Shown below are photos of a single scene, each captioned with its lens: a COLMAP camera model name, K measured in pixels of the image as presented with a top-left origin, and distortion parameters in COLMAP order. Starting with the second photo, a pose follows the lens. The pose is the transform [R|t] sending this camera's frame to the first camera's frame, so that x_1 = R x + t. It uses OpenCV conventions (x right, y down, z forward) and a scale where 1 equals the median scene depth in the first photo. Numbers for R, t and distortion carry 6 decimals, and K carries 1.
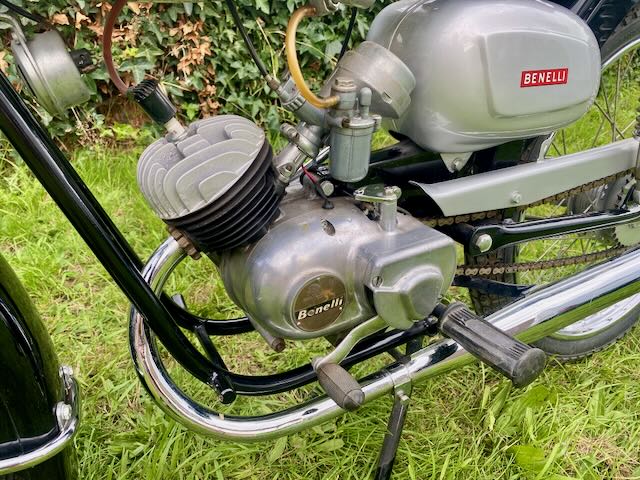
lens RADIAL K [[488.1, 0, 315.8], [0, 488.1, 233.3], [0, 0, 1]] dist [0.018843, -0.013473]
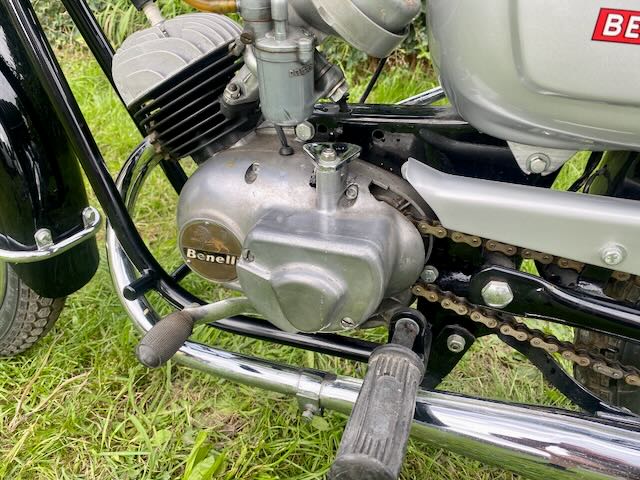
lens RADIAL K [[488.1, 0, 318.2], [0, 488.1, 245.1], [0, 0, 1]] dist [0.018843, -0.013473]
pose [[0.691678, 0.412549, -0.592777, 0.610211], [-0.324638, 0.910795, 0.255075, -0.141142], [0.645129, 0.016009, 0.763906, 0.427052]]
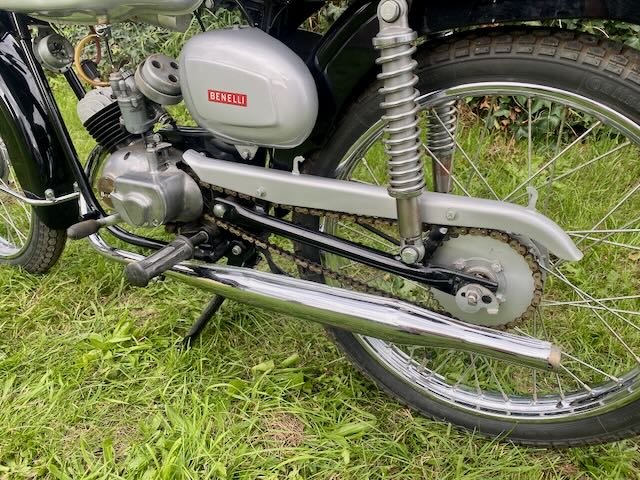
lens RADIAL K [[488.1, 0, 321.0], [0, 488.1, 243.3], [0, 0, 1]] dist [0.018843, -0.013473]
pose [[0.586722, 0.397013, -0.705789, 1.743312], [-0.343325, 0.911317, 0.227219, -0.351997], [0.733407, 0.109001, 0.670994, 0.338729]]
